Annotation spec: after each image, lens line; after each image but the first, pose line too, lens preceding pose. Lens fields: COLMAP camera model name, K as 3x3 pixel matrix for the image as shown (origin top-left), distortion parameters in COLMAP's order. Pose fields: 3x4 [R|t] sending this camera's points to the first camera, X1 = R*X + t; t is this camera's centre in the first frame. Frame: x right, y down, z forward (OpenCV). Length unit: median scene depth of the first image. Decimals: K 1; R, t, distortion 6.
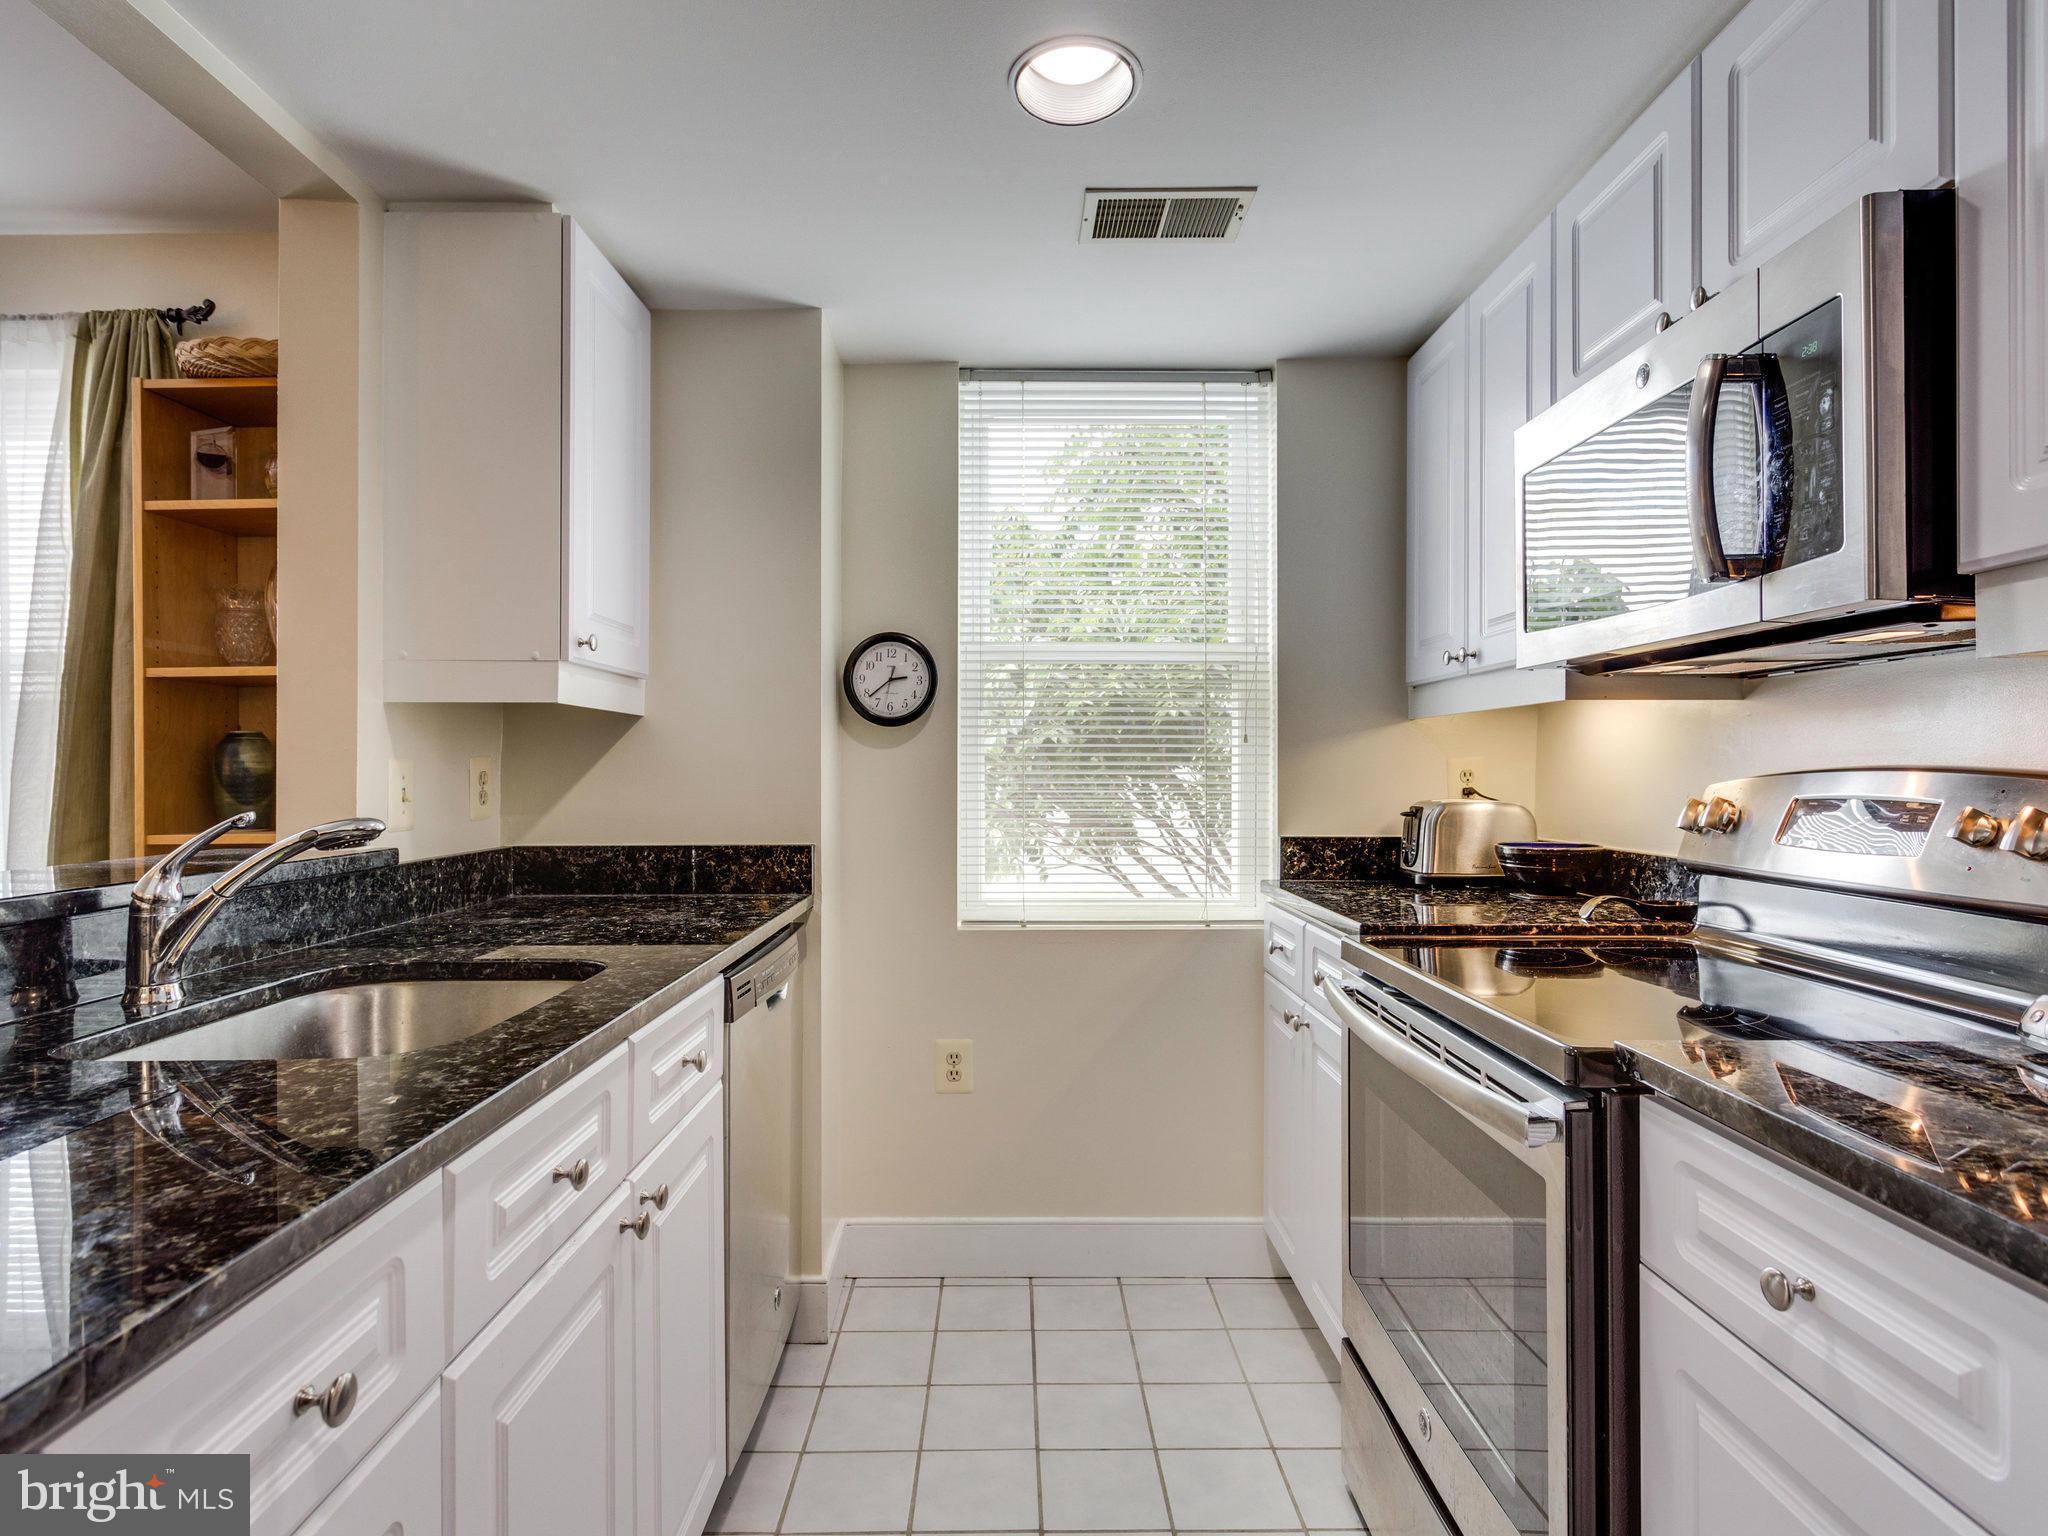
lens RADIAL K [[1098.3, 0, 1024.0], [0, 1098.3, 768.0], [0, 0, 1]] dist [-0.006886, 0.002056]
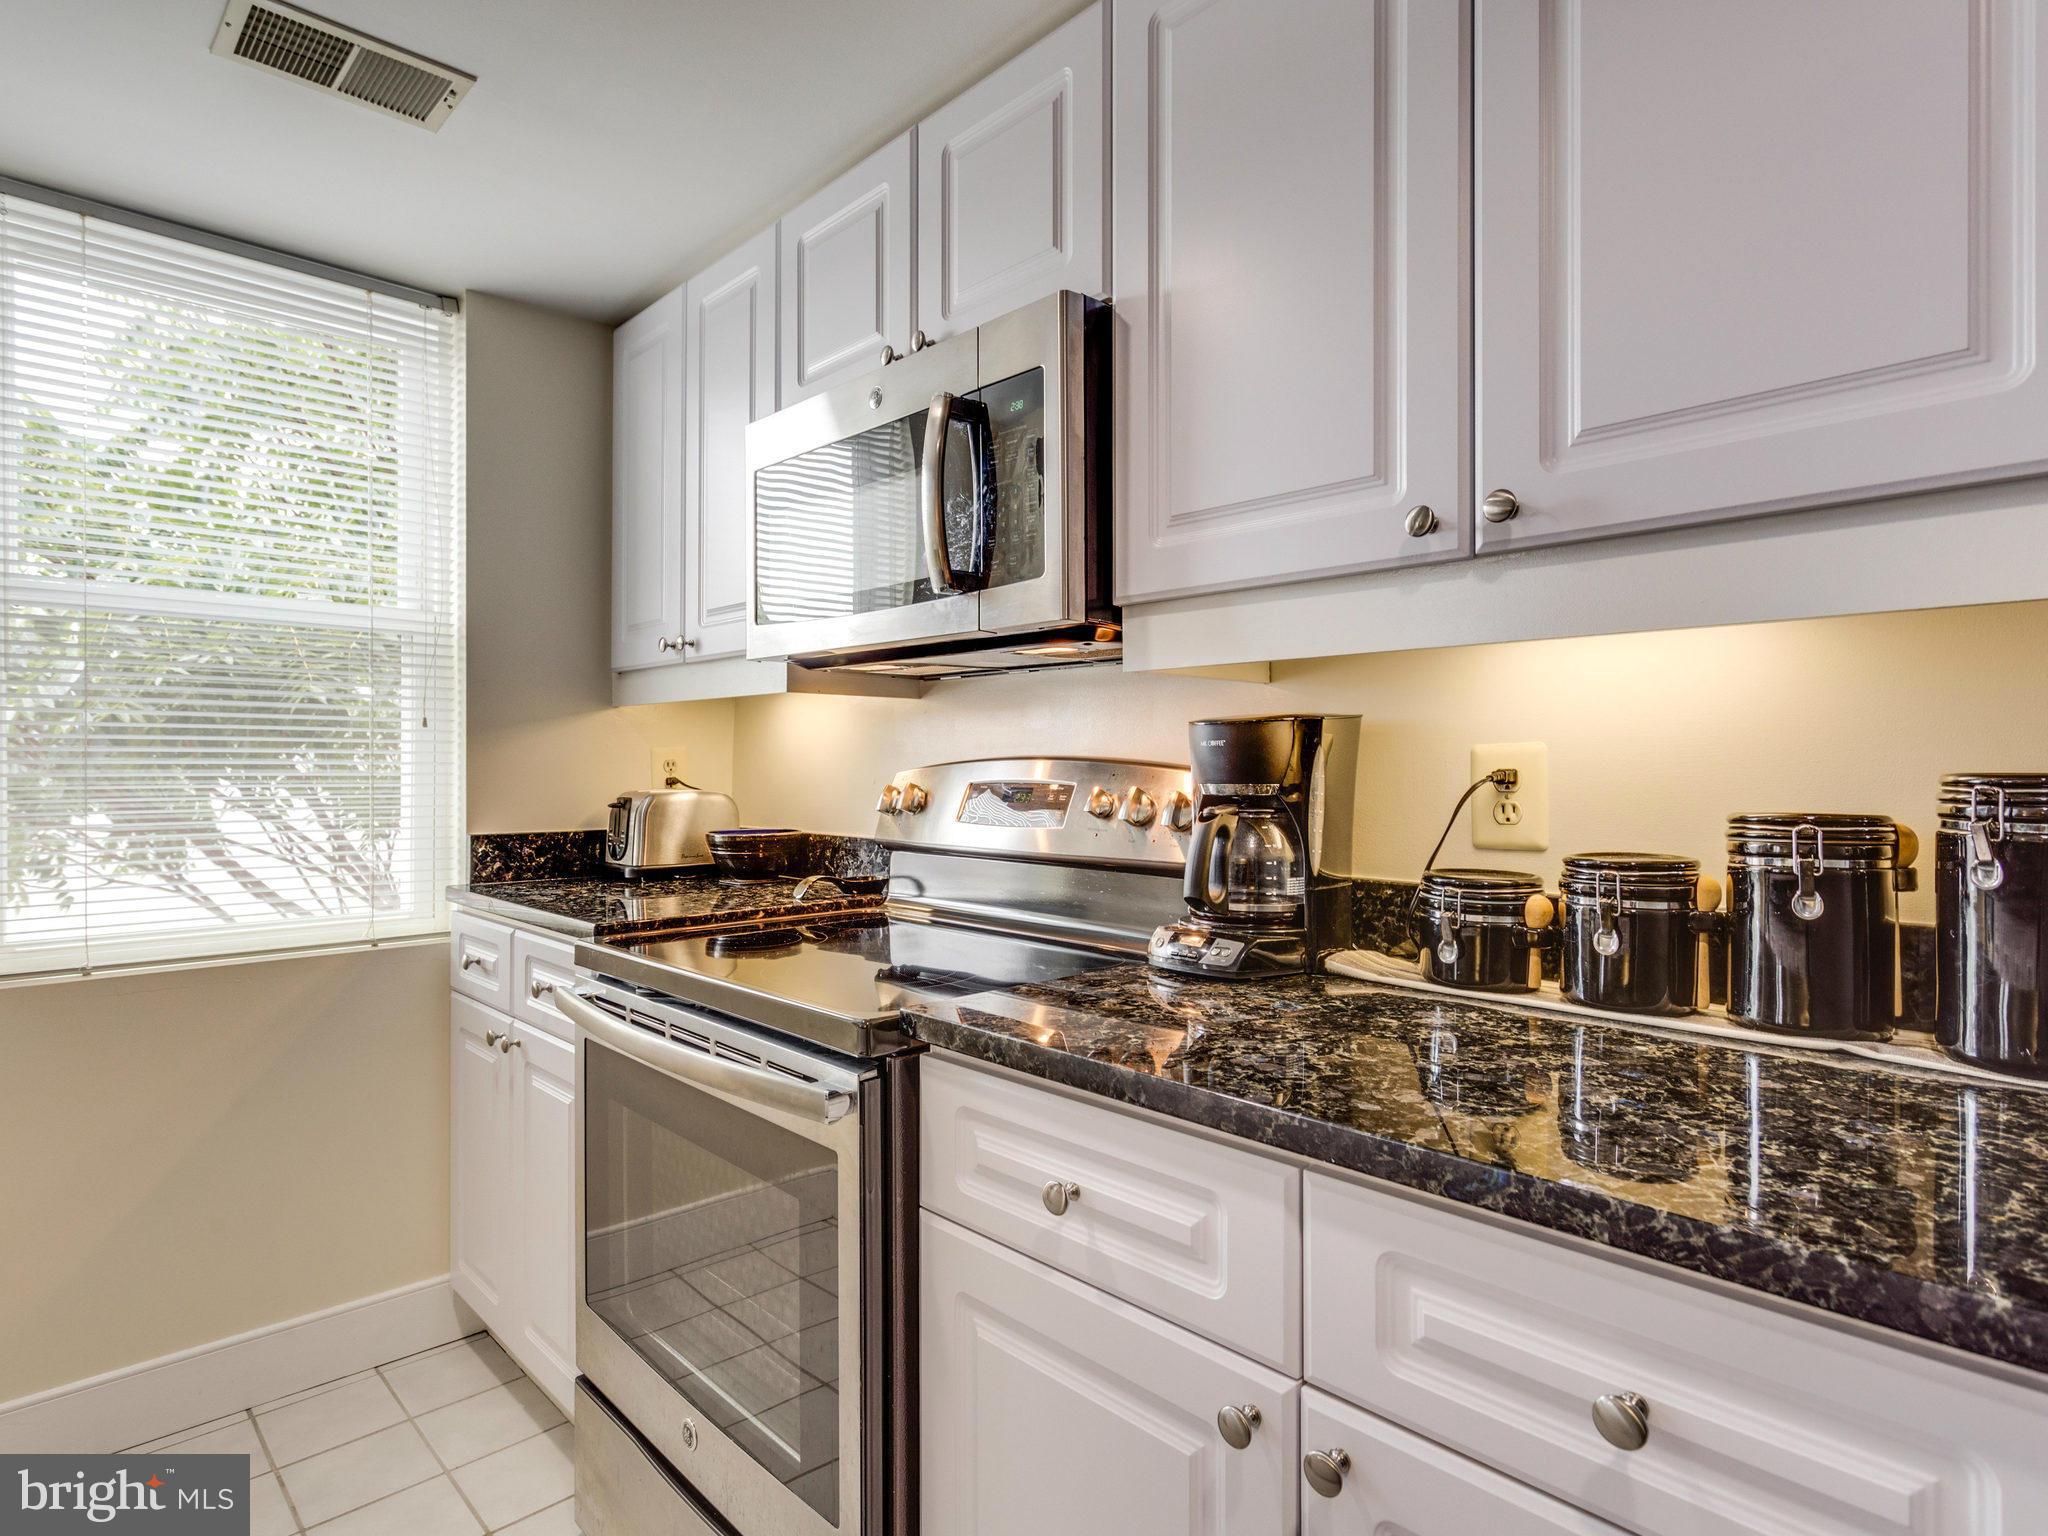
lens RADIAL K [[1098.3, 0, 1024.0], [0, 1098.3, 768.0], [0, 0, 1]] dist [-0.006886, 0.002056]
pose [[0.723935, -0.001280, 0.689867, -0.058946], [-0.002992, 0.999983, 0.004995, 0.003985], [-0.689862, -0.005680, 0.723919, 0.070351]]
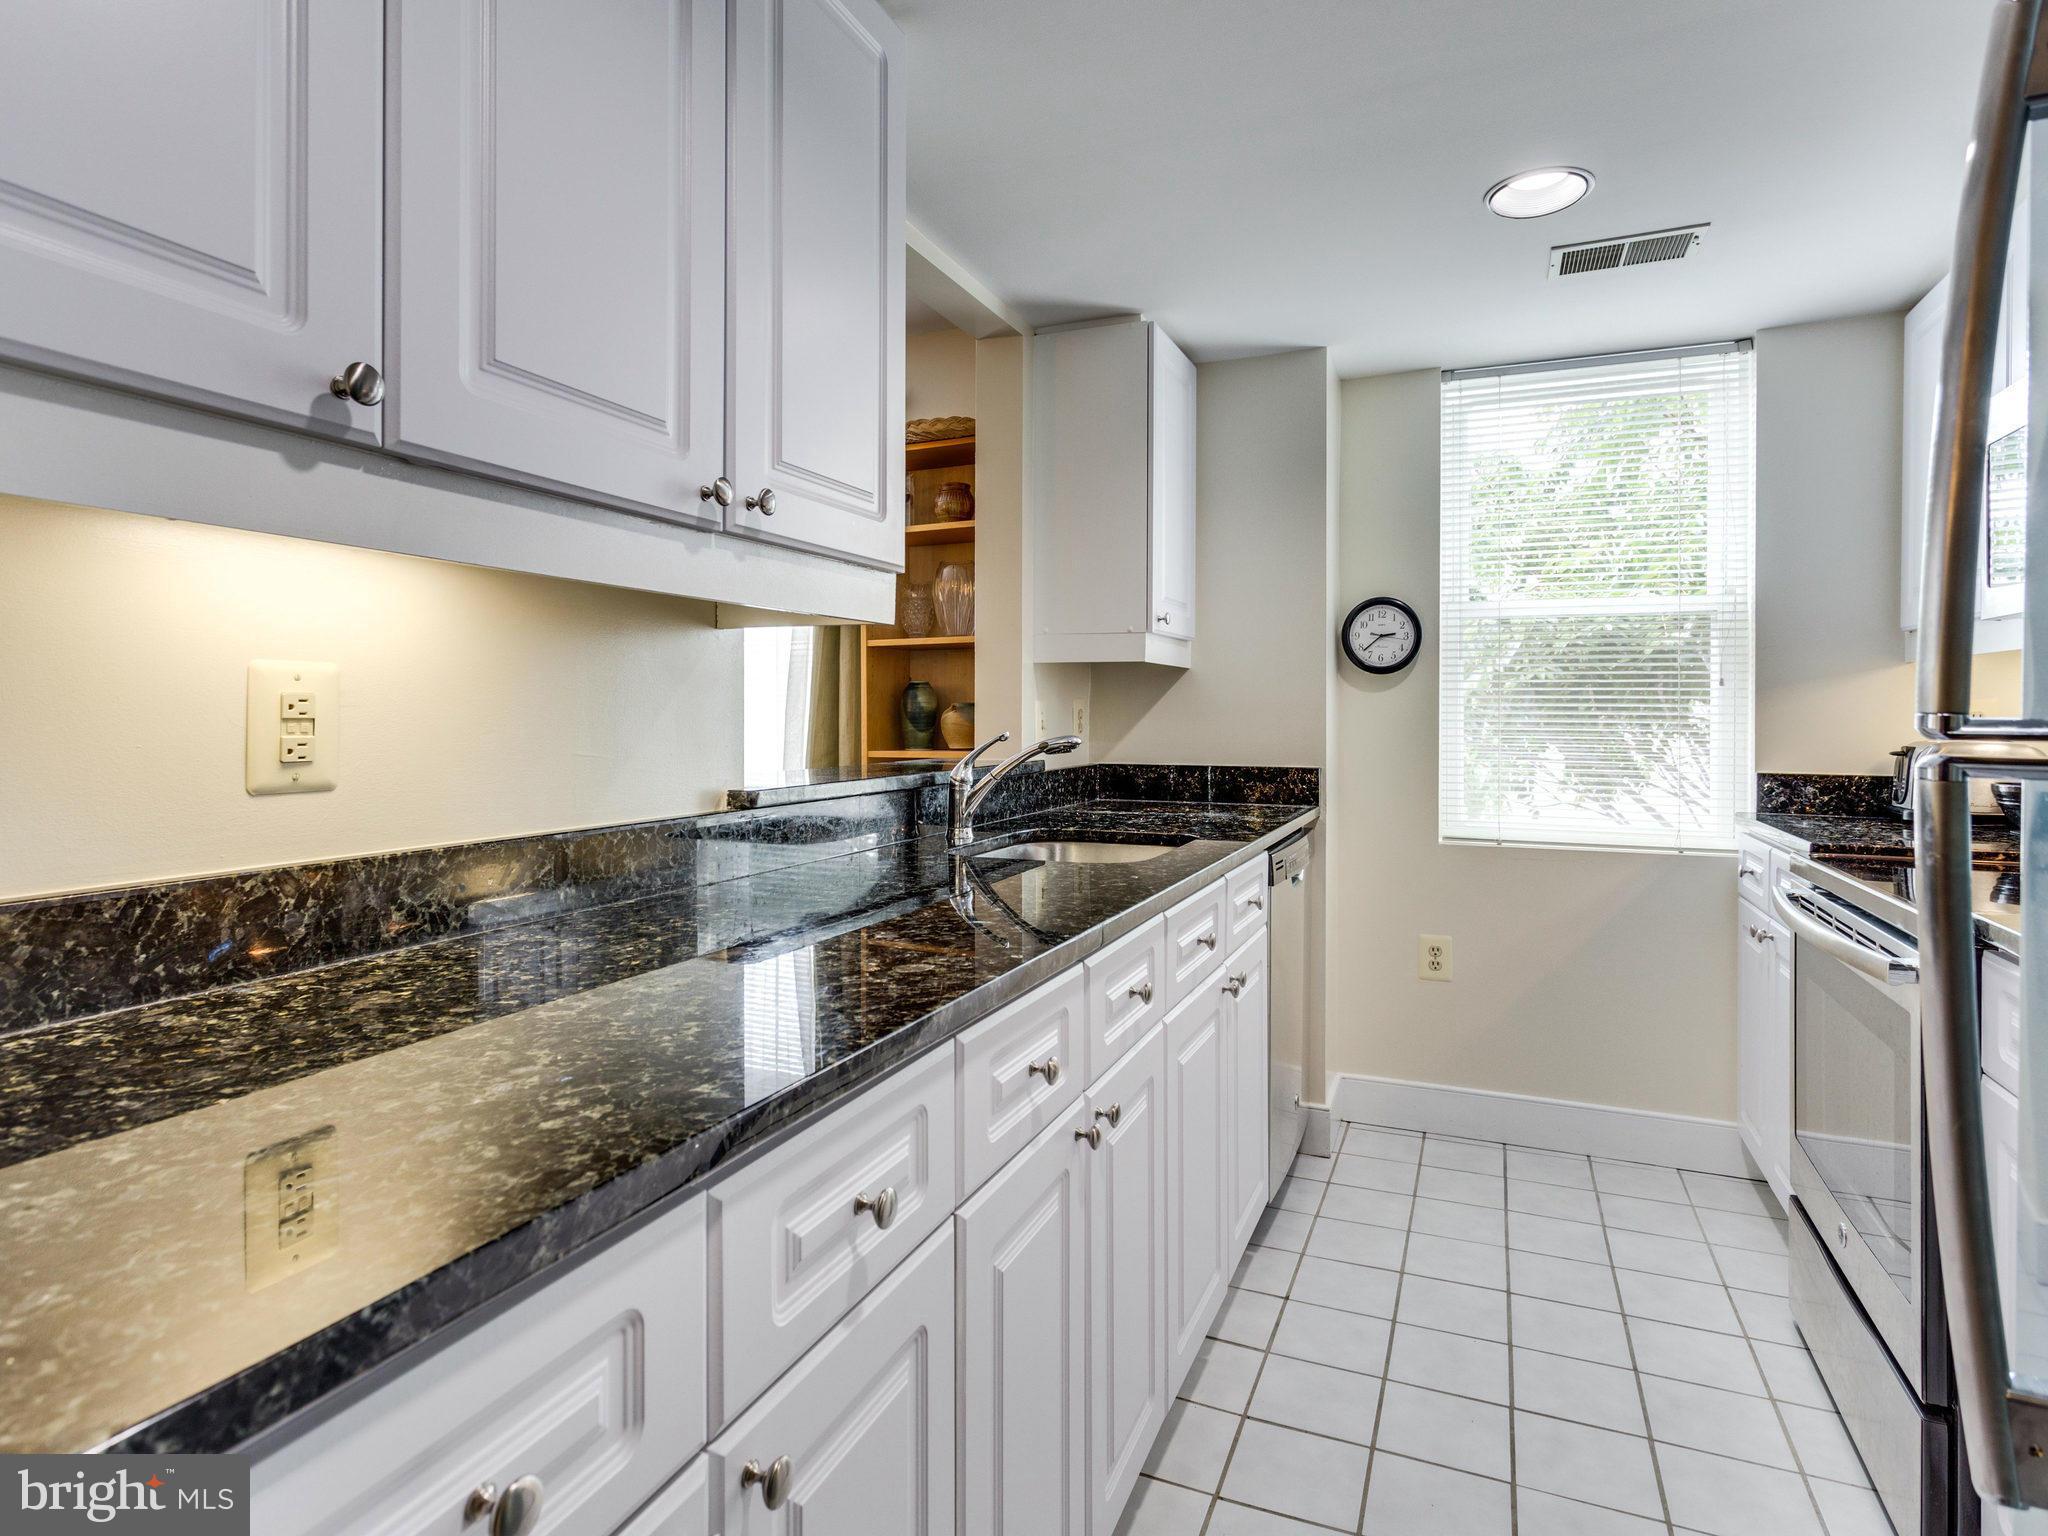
lens RADIAL K [[1188.4, 0, 968.5], [0, 1188.4, 701.6], [0, 0, 1]] dist [-0.006616, -0.001124]
pose [[0.912004, 0.003470, -0.410167, 0.002814], [-0.003390, 0.999994, 0.000923, -0.007332], [0.410167, 0.000549, 0.912010, -0.450829]]
